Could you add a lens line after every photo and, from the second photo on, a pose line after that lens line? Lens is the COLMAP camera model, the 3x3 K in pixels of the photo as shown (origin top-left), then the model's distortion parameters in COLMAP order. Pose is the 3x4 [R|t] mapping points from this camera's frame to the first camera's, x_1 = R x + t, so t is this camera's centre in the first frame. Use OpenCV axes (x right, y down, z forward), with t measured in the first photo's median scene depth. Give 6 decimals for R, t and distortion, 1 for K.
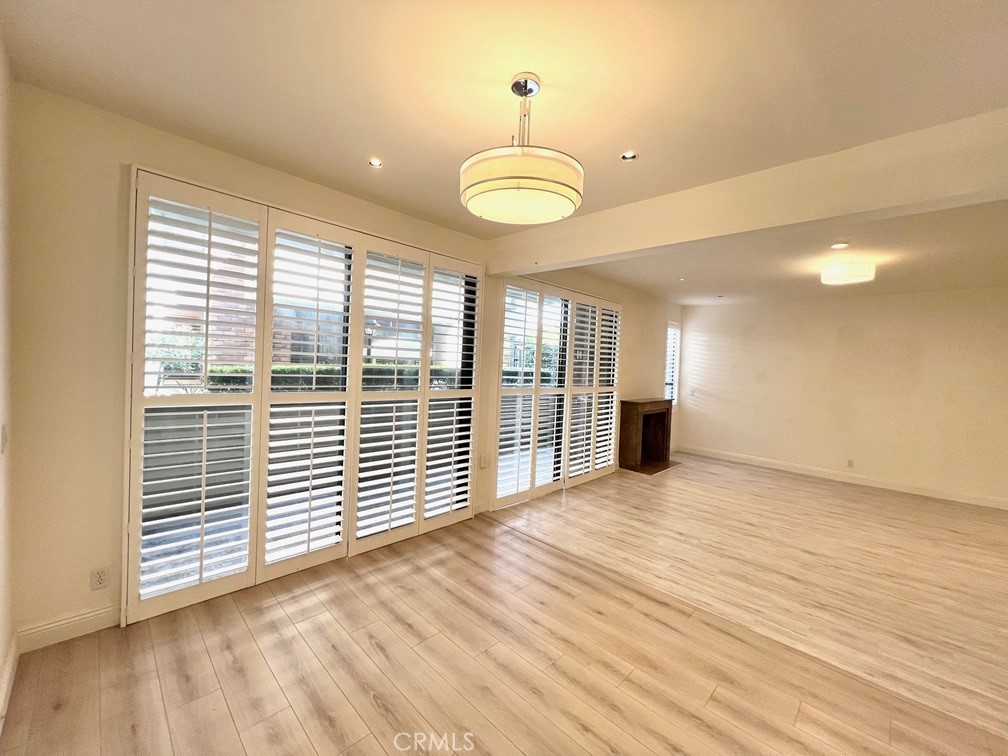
lens RADIAL K [[403.5, 0, 503.9], [0, 403.5, 374.2], [0, 0, 1]] dist [-0.001567, -0.000127]
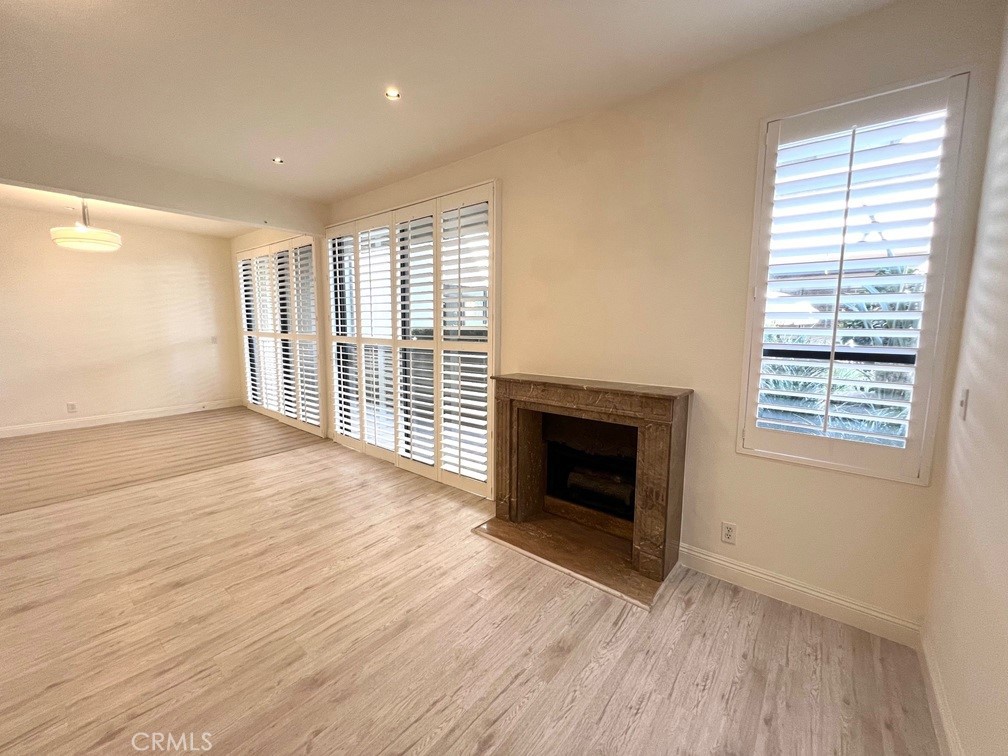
lens RADIAL K [[403.5, 0, 503.9], [0, 403.5, 374.2], [0, 0, 1]] dist [-0.001567, -0.000127]
pose [[0.088970, 0.092256, -0.991753, 1.136925], [-0.014380, 0.995716, 0.091335, 0.033168], [0.995931, 0.006135, 0.089915, 1.356919]]
